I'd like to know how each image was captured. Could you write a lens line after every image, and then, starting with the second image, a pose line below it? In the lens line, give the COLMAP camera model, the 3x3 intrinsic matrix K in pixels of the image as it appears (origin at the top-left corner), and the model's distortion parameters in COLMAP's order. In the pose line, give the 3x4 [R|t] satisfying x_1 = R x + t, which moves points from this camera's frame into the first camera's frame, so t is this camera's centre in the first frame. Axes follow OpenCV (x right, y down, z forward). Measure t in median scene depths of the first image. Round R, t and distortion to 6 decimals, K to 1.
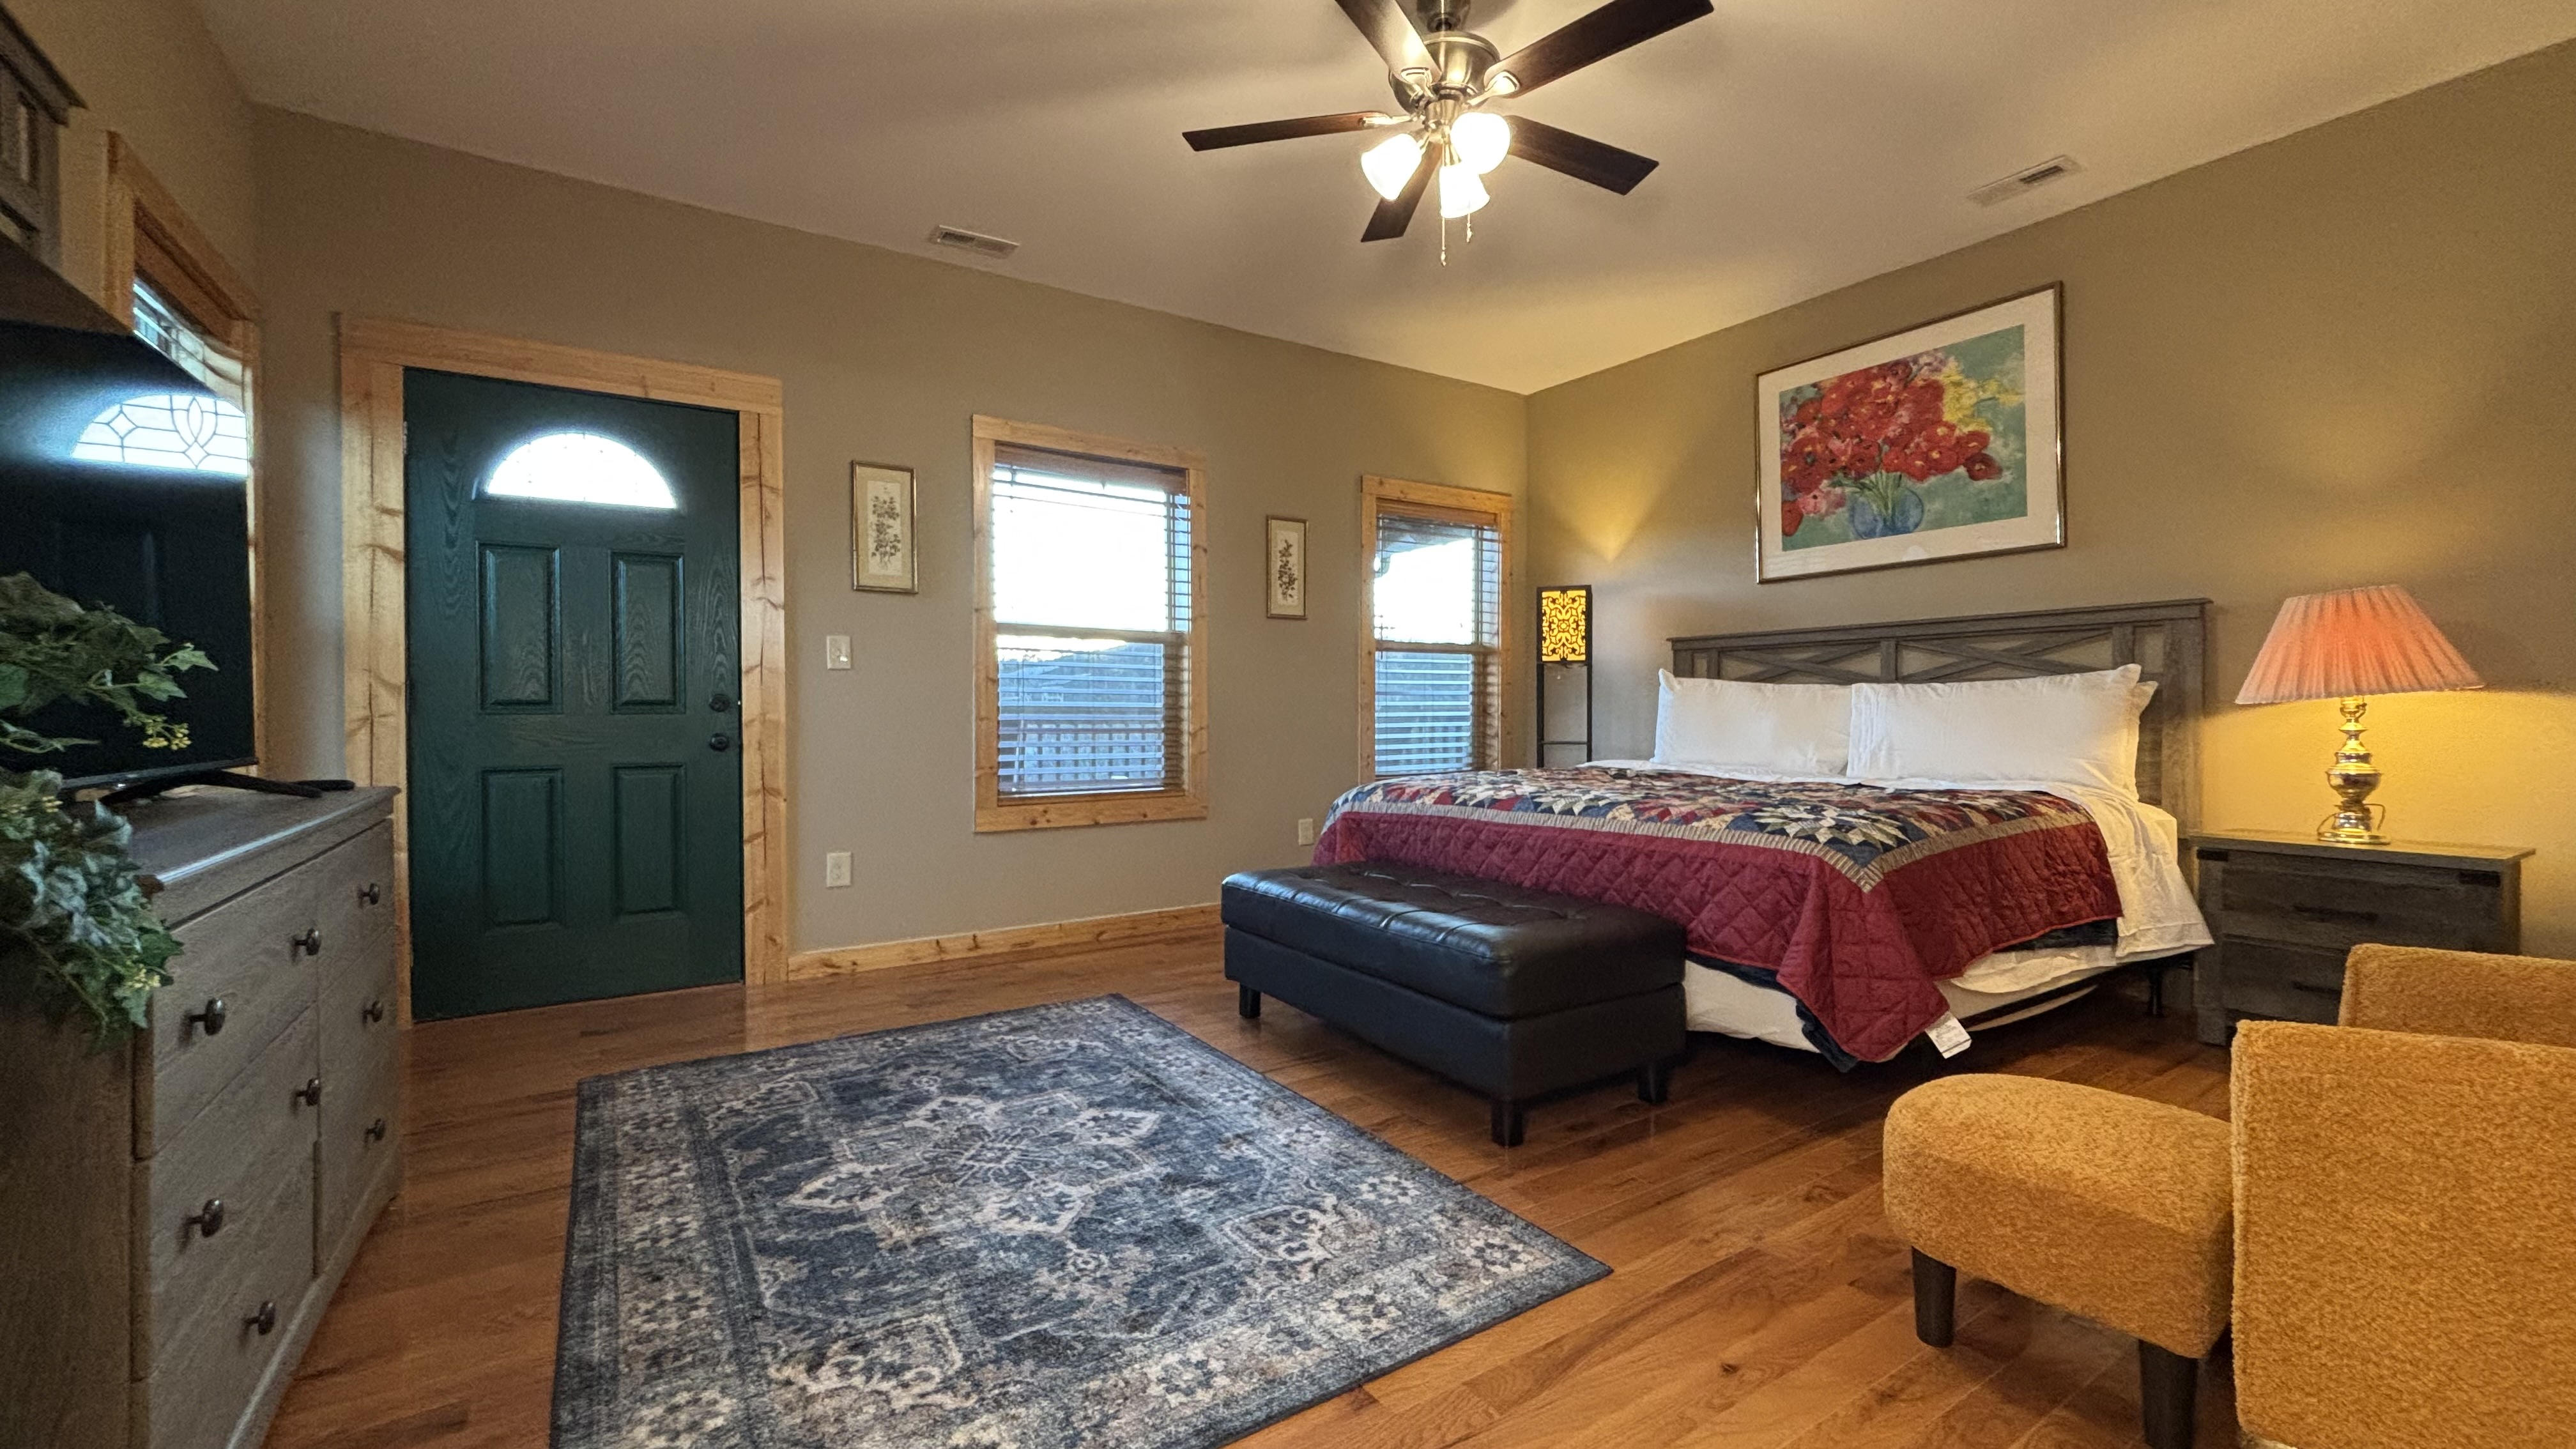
lens RADIAL K [[1020.4, 0, 1272.2], [0, 1020.4, 715.7], [0, 0, 1]] dist [0.001244, 0.000085]
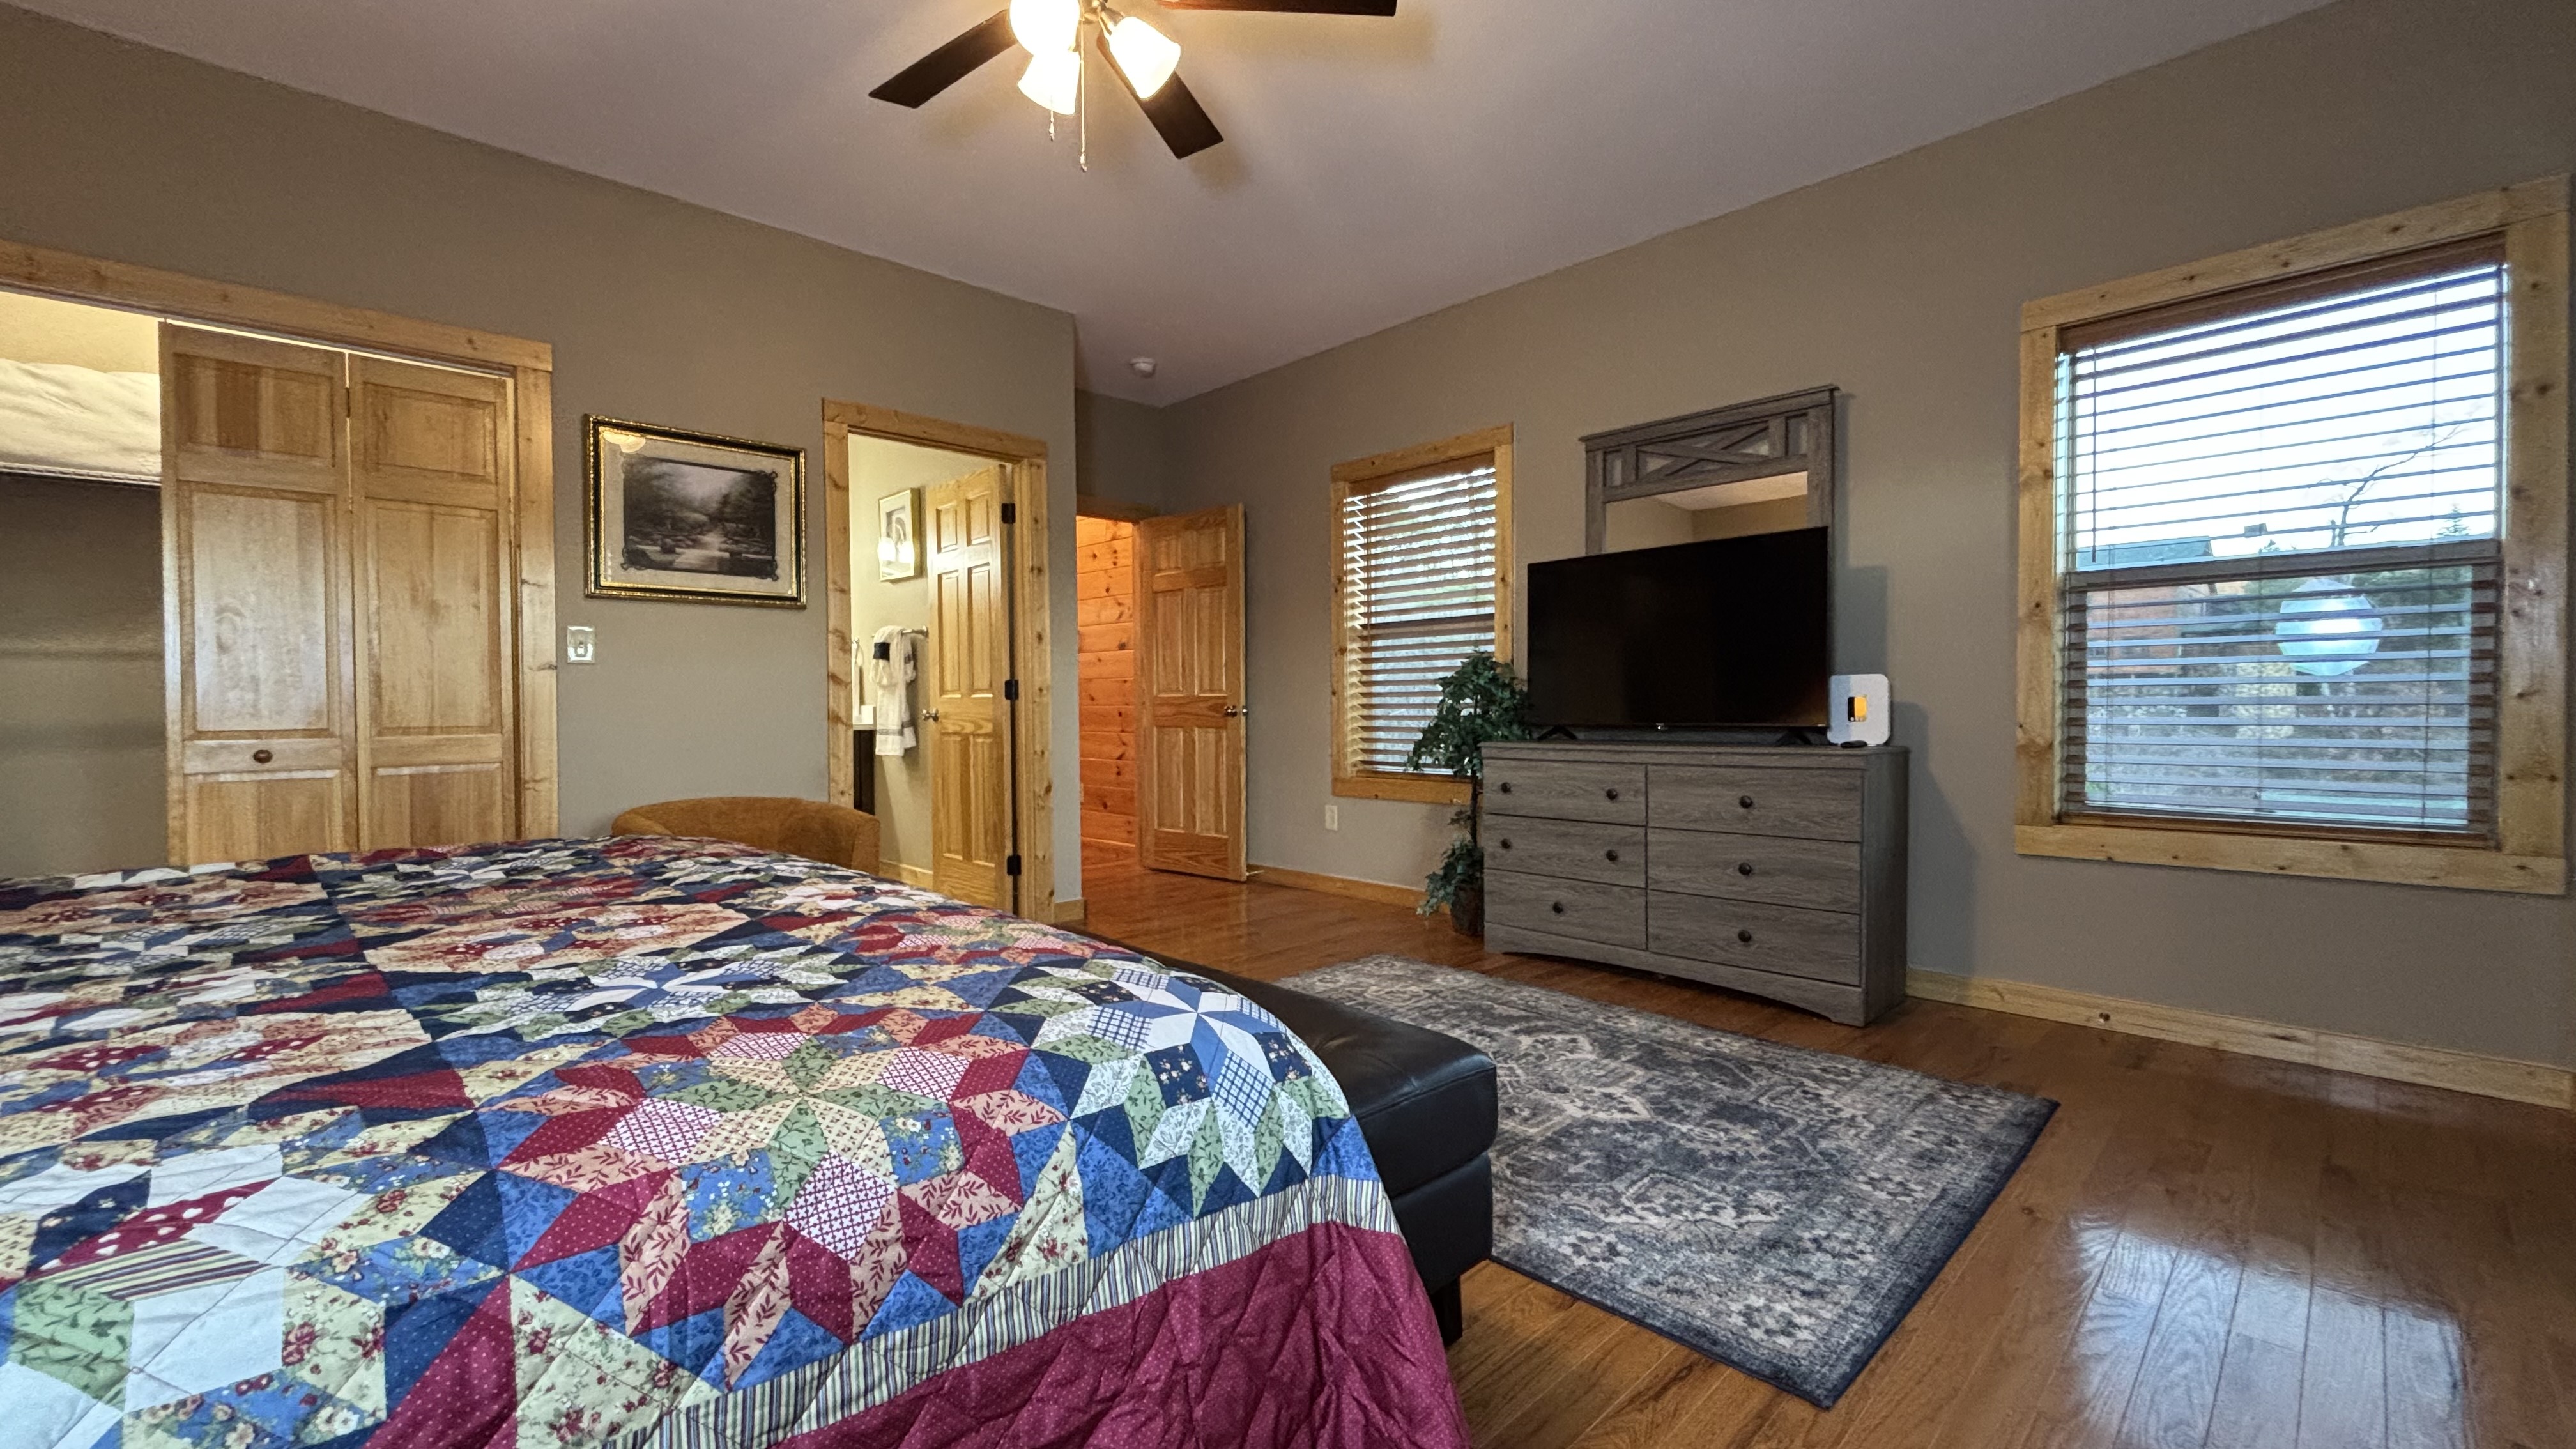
lens RADIAL K [[1020.4, 0, 1284.1], [0, 1020.4, 724.9], [0, 0, 1]] dist [0.001244, 0.000085]
pose [[-0.982454, 0.011315, -0.186160, 0.168637], [0.009598, 0.999903, 0.010122, 0.008825], [0.186257, 0.008158, -0.982467, 1.882025]]
